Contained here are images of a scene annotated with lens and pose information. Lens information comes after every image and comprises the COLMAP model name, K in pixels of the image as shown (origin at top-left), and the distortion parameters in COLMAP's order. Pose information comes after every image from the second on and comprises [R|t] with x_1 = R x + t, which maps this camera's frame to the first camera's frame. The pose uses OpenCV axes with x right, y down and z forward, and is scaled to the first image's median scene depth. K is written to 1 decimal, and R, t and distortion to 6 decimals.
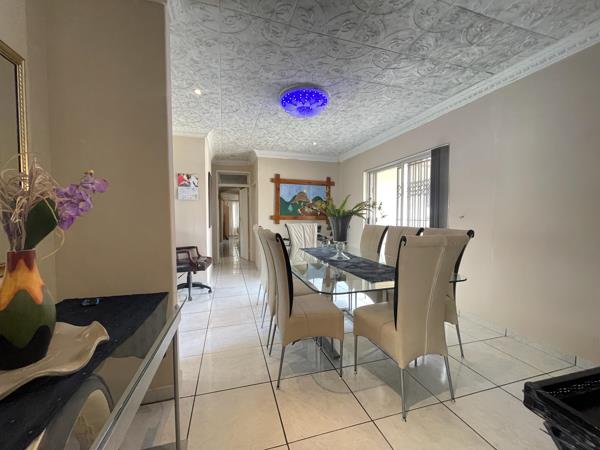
lens RADIAL K [[242.7, 0, 300.0], [0, 242.7, 225.0], [0, 0, 1]] dist [-0.000354, -0.000060]
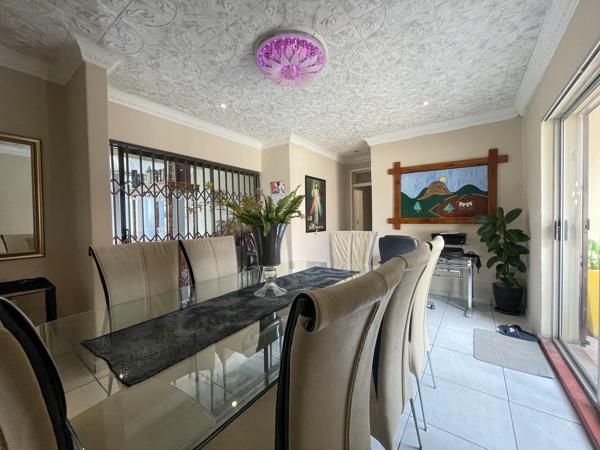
lens RADIAL K [[242.7, 0, 300.0], [0, 242.7, 225.0], [0, 0, 1]] dist [-0.000354, -0.000060]
pose [[0.605187, 0.005535, -0.796064, 0.320107], [-0.009865, 0.999951, -0.000547, -0.014528], [0.796022, 0.008184, 0.605212, 0.317249]]
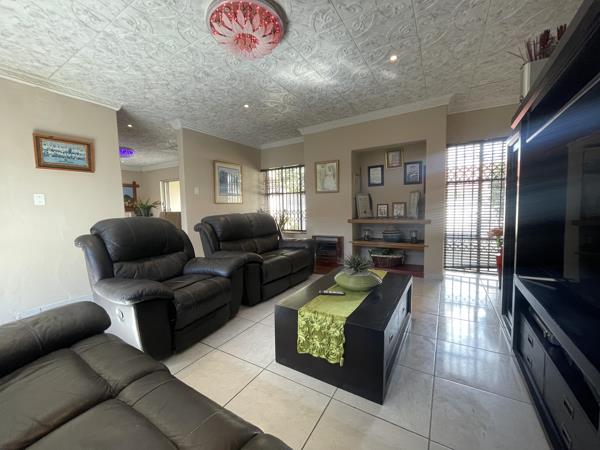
lens RADIAL K [[242.7, 0, 300.0], [0, 242.7, 225.0], [0, 0, 1]] dist [-0.000354, -0.000060]
pose [[0.742845, -0.067855, 0.666016, -0.138770], [0.045880, 0.997671, 0.050471, 0.037813], [-0.667890, -0.006935, 0.744228, -0.799458]]
